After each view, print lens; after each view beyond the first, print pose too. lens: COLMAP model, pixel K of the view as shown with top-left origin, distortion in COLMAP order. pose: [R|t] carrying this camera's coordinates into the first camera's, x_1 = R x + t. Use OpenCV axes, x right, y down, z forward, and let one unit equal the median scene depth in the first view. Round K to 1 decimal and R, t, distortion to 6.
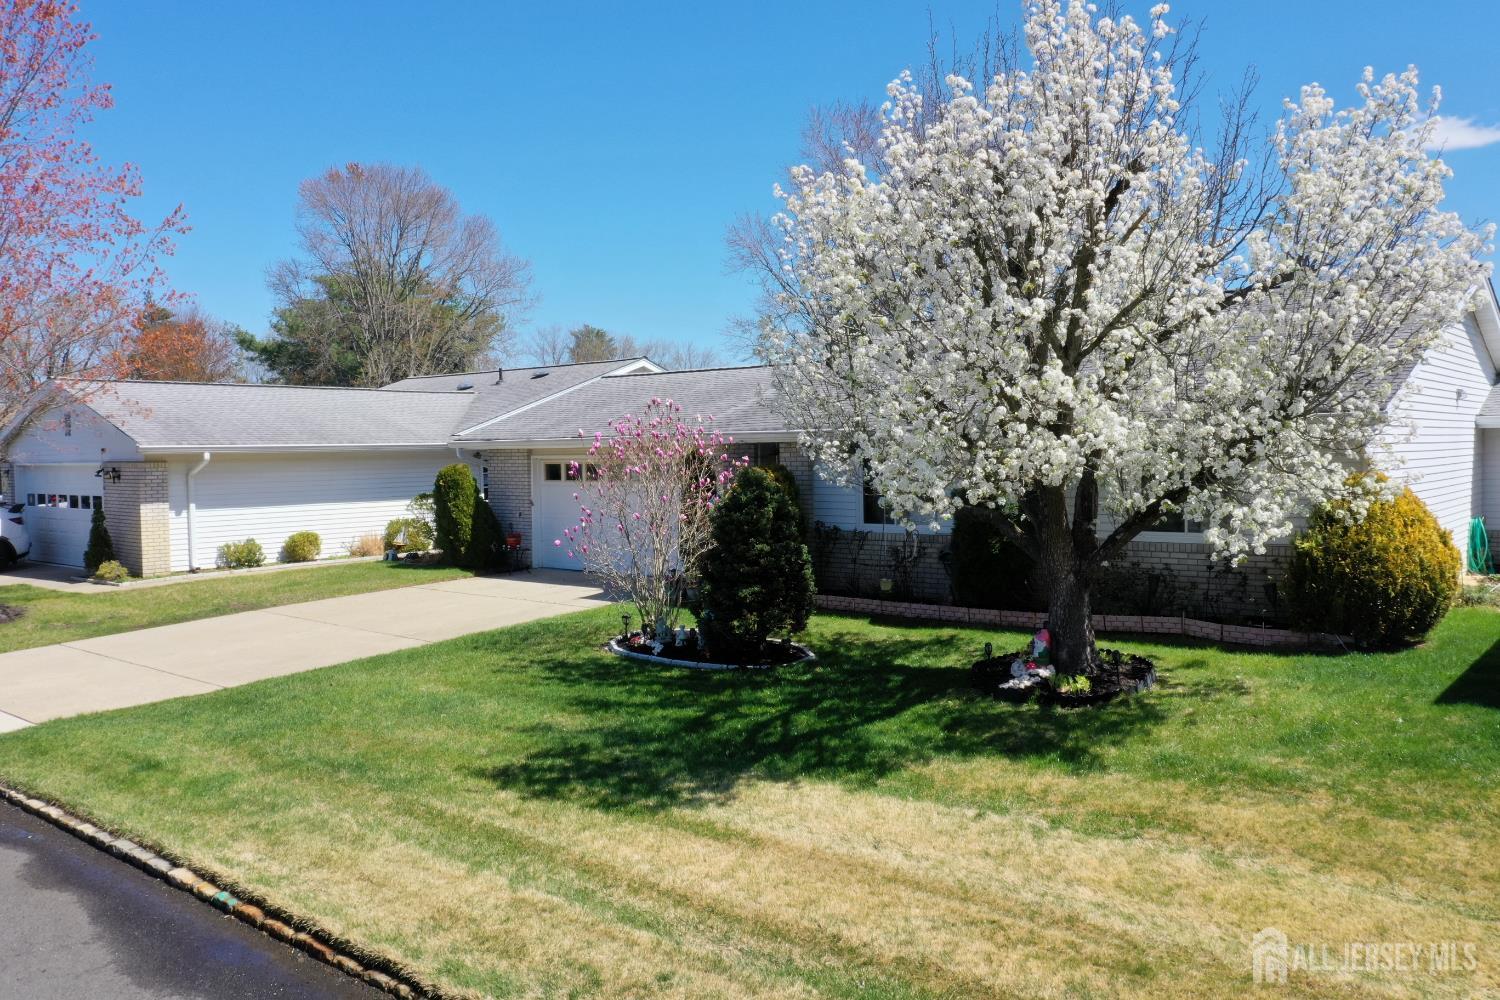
lens RADIAL K [[1196.0, 0, 747.8], [0, 1196.0, 500.7], [0, 0, 1]] dist [0.000642, -0.005236]
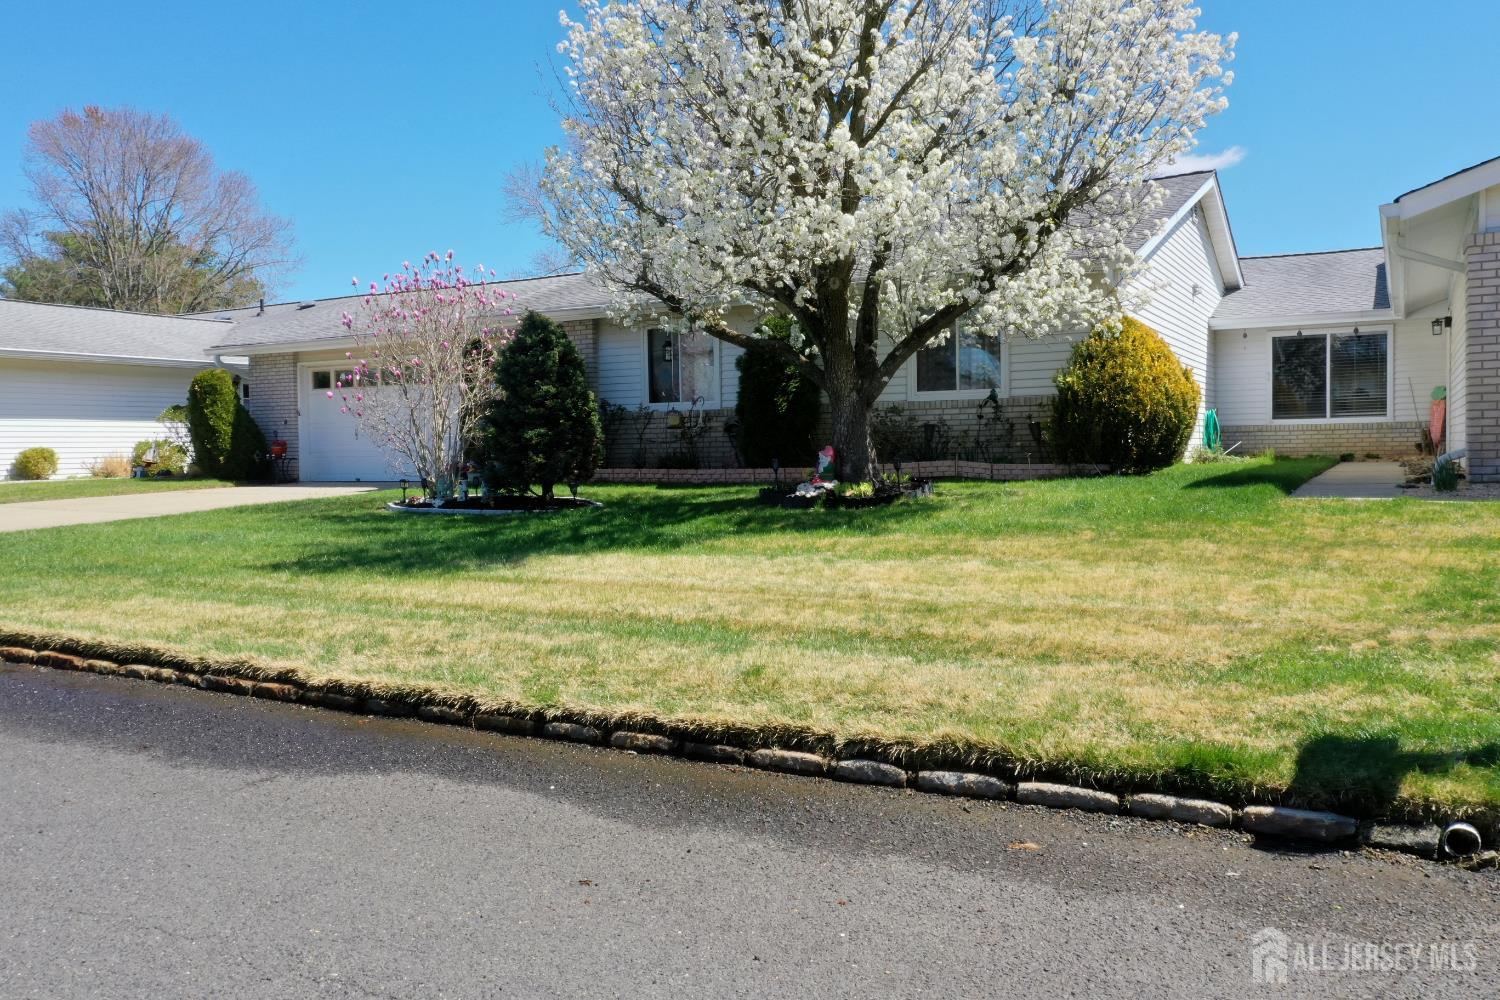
lens RADIAL K [[1196.0, 0, 743.3], [0, 1196.0, 499.2], [0, 0, 1]] dist [0.000642, -0.005236]
pose [[0.983752, -0.006107, 0.179429, -0.006805], [0.007222, 0.999958, -0.005565, 0.133152], [-0.179387, 0.006770, 0.983755, 0.005381]]
